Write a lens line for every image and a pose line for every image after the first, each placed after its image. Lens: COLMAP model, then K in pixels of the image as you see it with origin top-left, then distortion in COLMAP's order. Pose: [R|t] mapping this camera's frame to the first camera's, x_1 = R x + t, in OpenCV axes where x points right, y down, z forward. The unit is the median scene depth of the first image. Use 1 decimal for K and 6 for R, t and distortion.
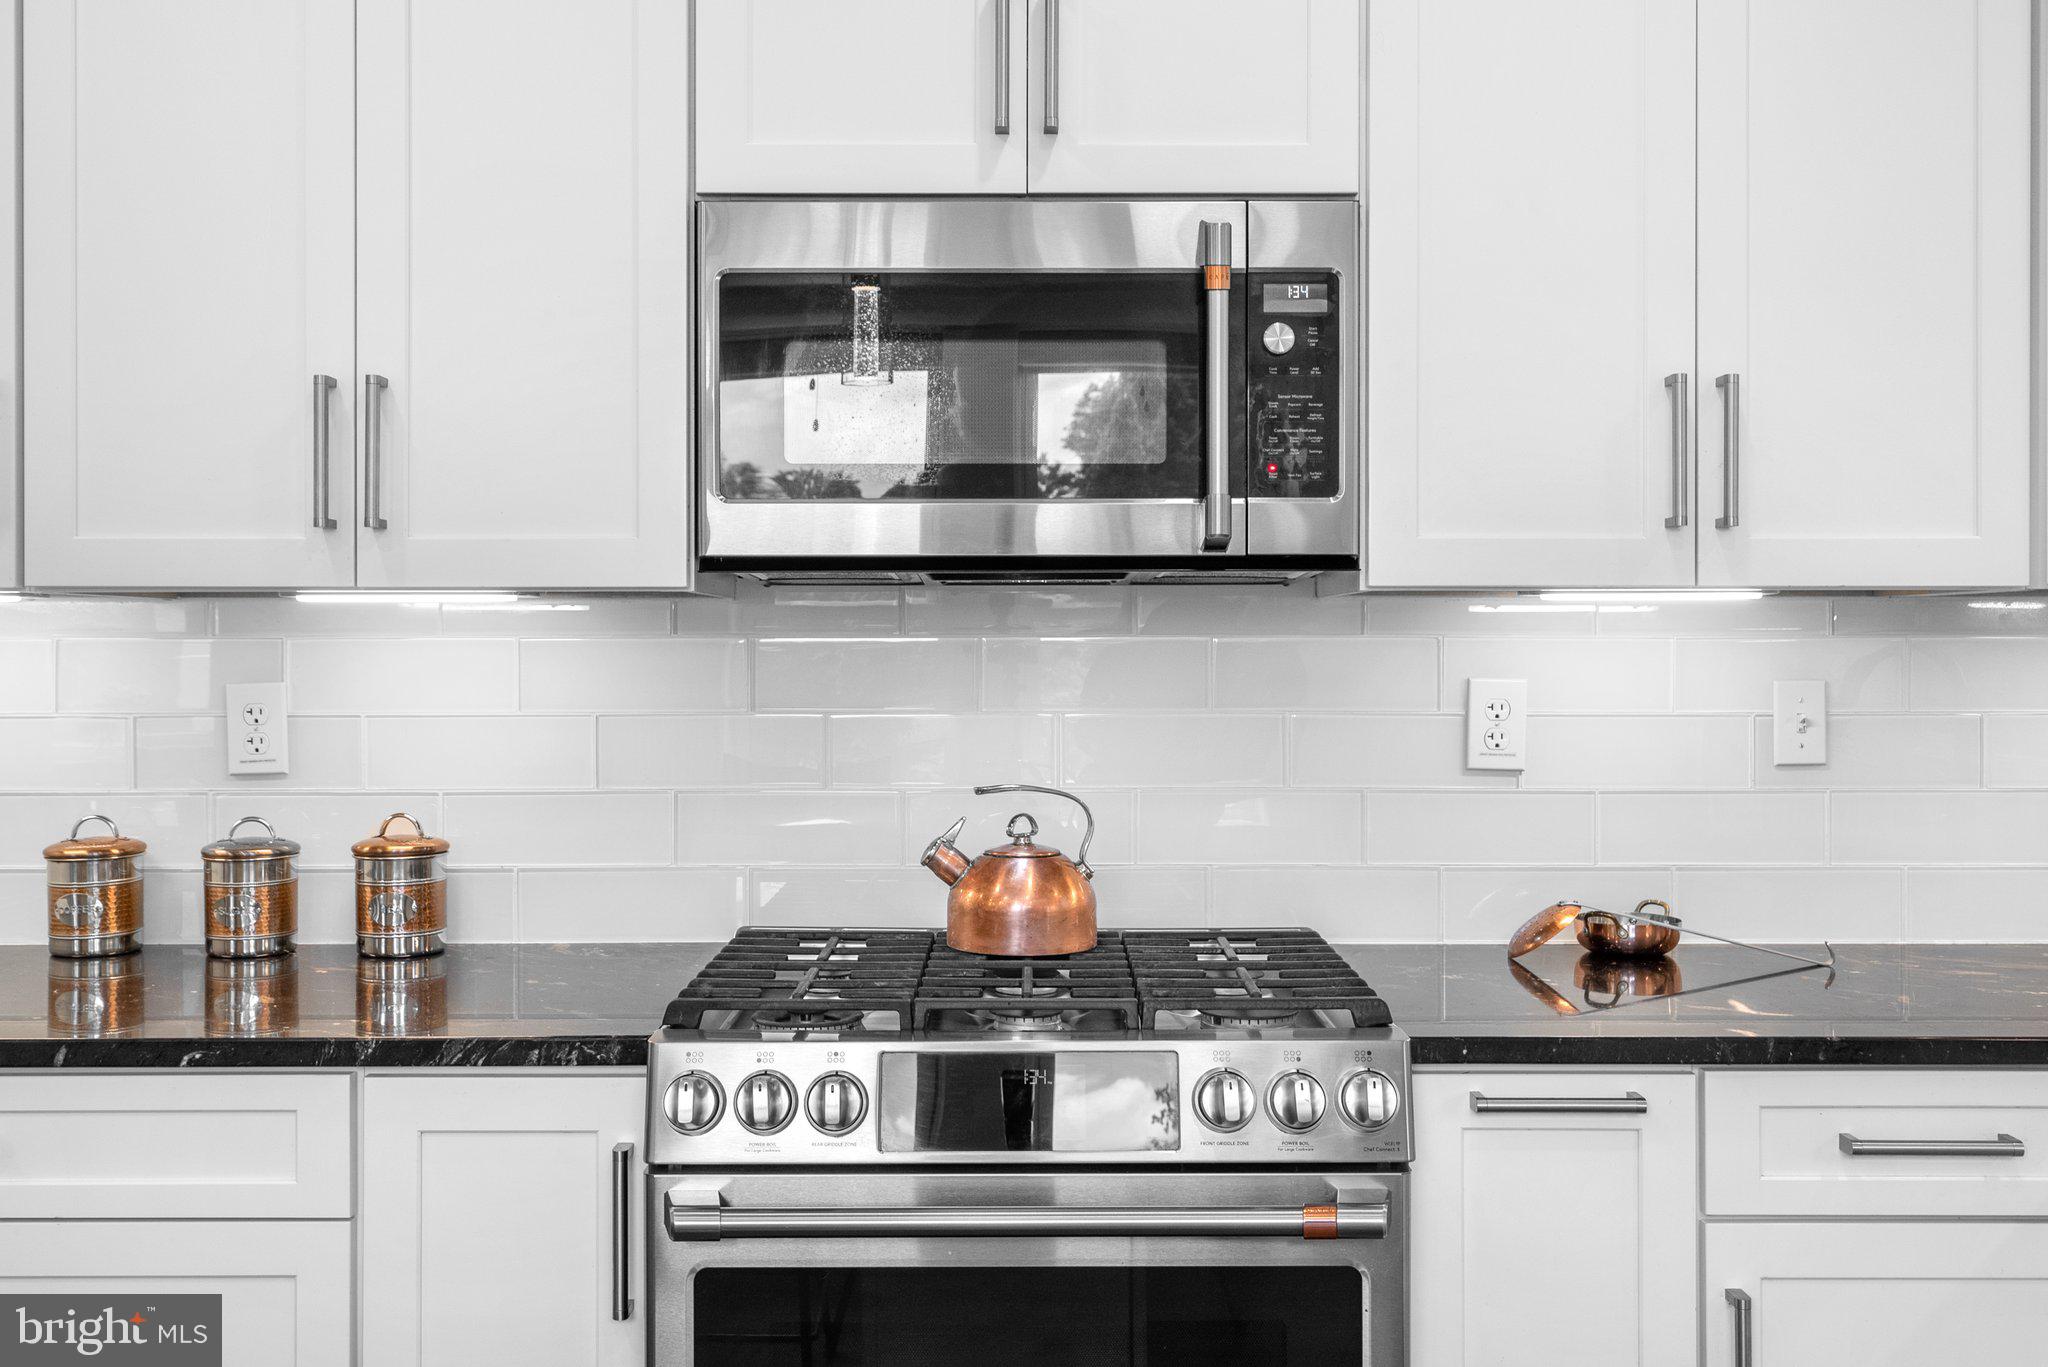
lens RADIAL K [[2042.2, 0, 1023.6], [0, 2042.2, 670.1], [0, 0, 1]] dist [0.008729, 0.000000]
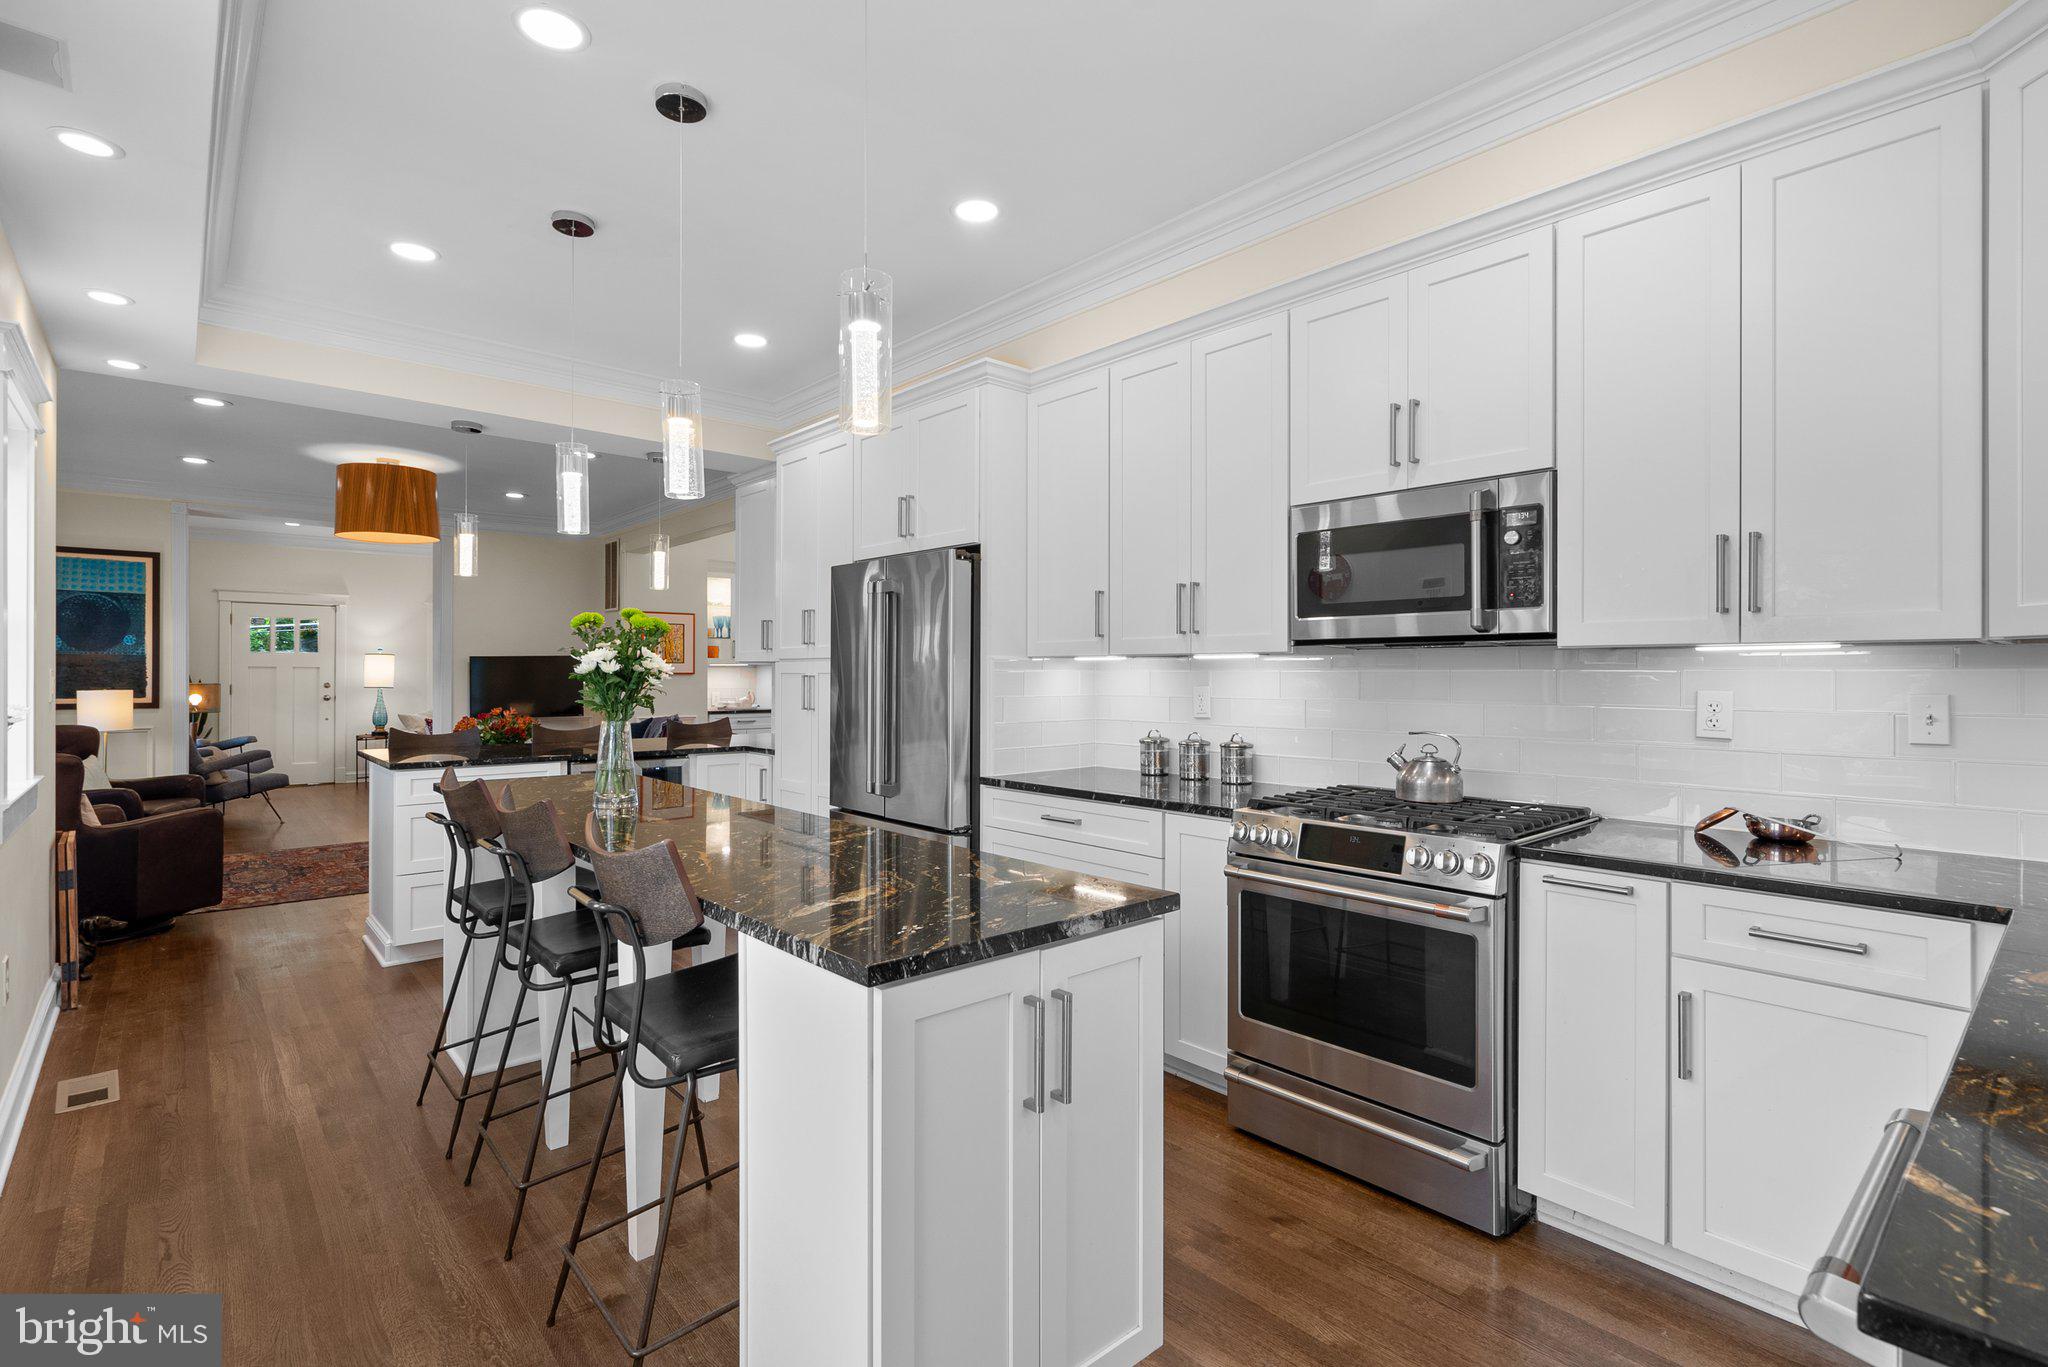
lens RADIAL K [[942.9, 0, 1009.7], [0, 942.9, 681.1], [0, 0, 1]] dist [0.002493, 0.000355]
pose [[0.662330, 0.007248, -0.749177, 0.499647], [-0.011684, 0.999932, -0.000655, 0.003523], [0.749121, 0.009187, 0.662369, -0.100651]]
